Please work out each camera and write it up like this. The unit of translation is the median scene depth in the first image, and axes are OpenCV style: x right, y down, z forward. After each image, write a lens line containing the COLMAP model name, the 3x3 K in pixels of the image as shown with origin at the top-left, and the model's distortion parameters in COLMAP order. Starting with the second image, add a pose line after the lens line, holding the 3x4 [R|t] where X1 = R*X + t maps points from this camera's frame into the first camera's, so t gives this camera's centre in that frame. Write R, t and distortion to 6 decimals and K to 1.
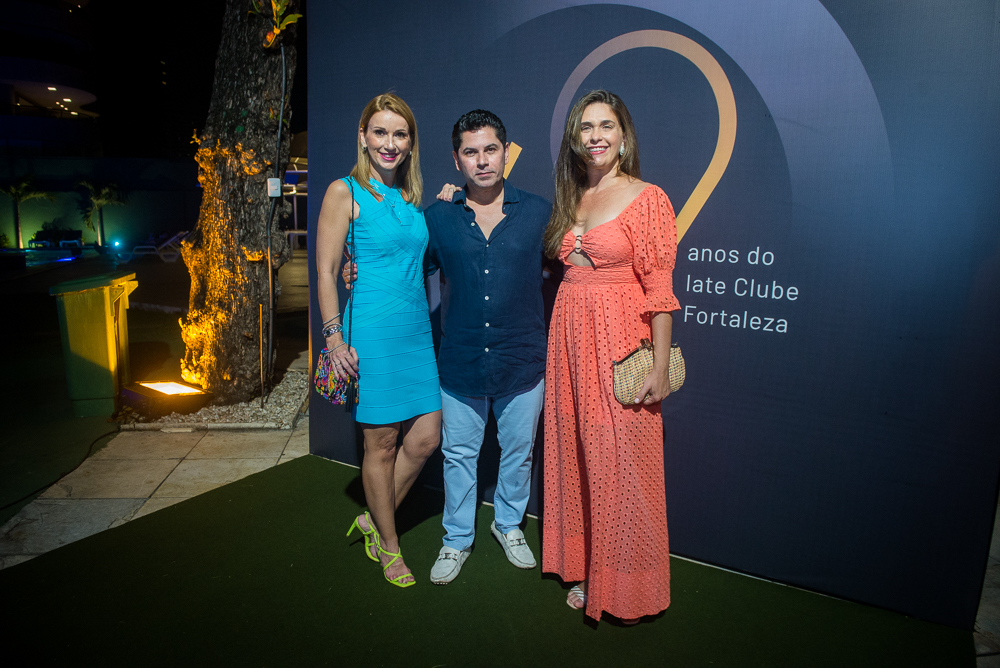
lens RADIAL K [[673.6, 0, 500.0], [0, 673.6, 334.0], [0, 0, 1]] dist [-0.060690, 0.001200]
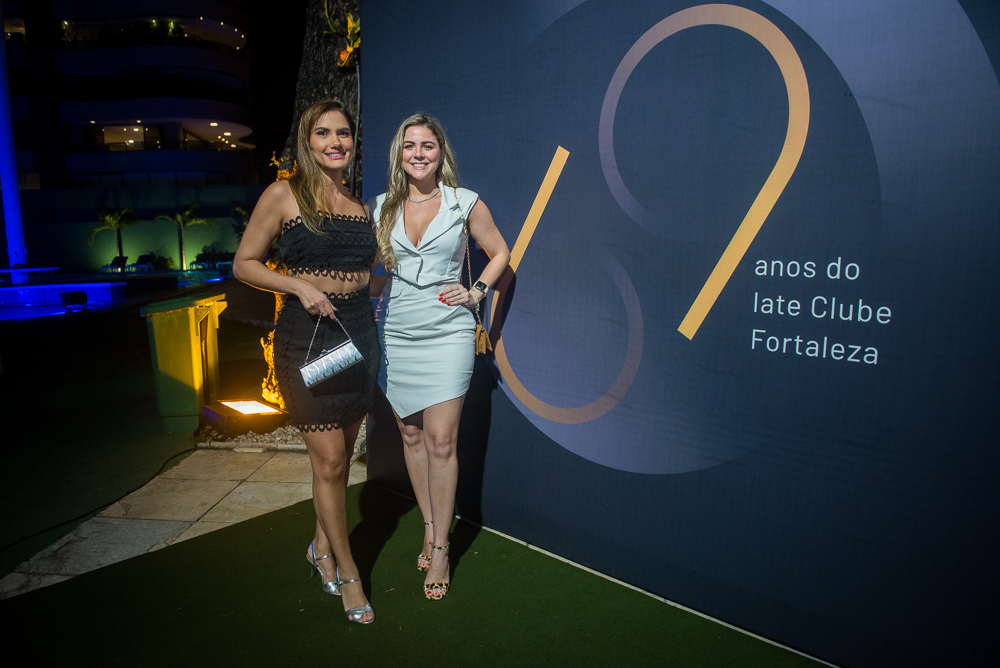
lens RADIAL K [[673.6, 0, 500.0], [0, 673.6, 334.0], [0, 0, 1]] dist [-0.060690, 0.001200]
pose [[0.980847, 0.001687, -0.194772, 0.078946], [-0.006296, 0.999715, -0.023043, -0.009470], [0.194678, 0.023828, 0.980578, 0.076666]]
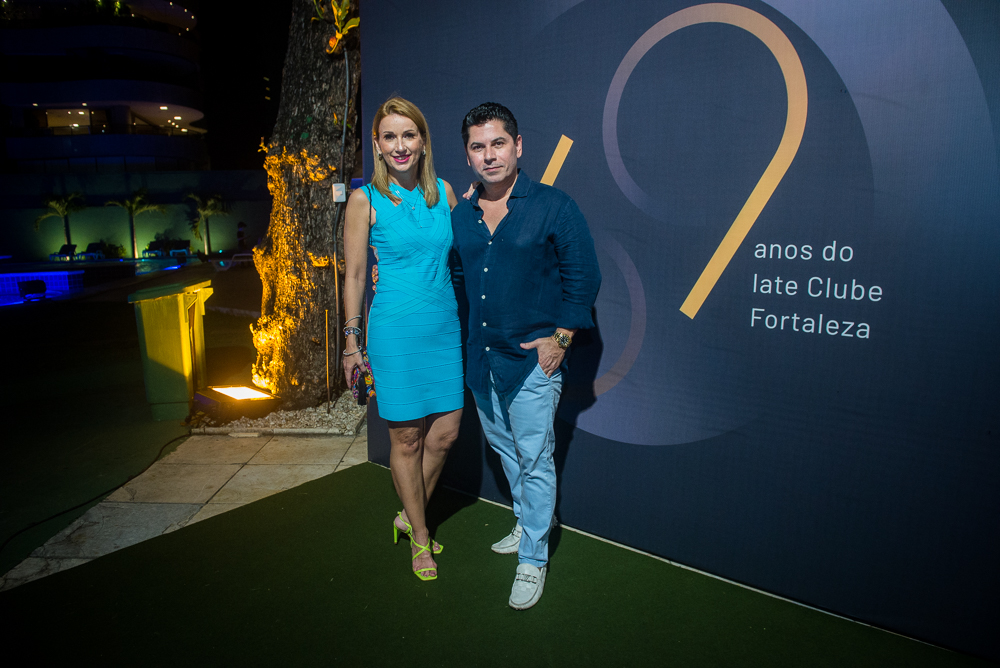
lens RADIAL K [[673.6, 0, 500.0], [0, 673.6, 334.0], [0, 0, 1]] dist [-0.060690, 0.001200]
pose [[0.990499, -0.004672, -0.137441, 0.039279], [0.004298, 0.999986, -0.003017, -0.004098], [0.137453, 0.002398, 0.990505, 0.042134]]
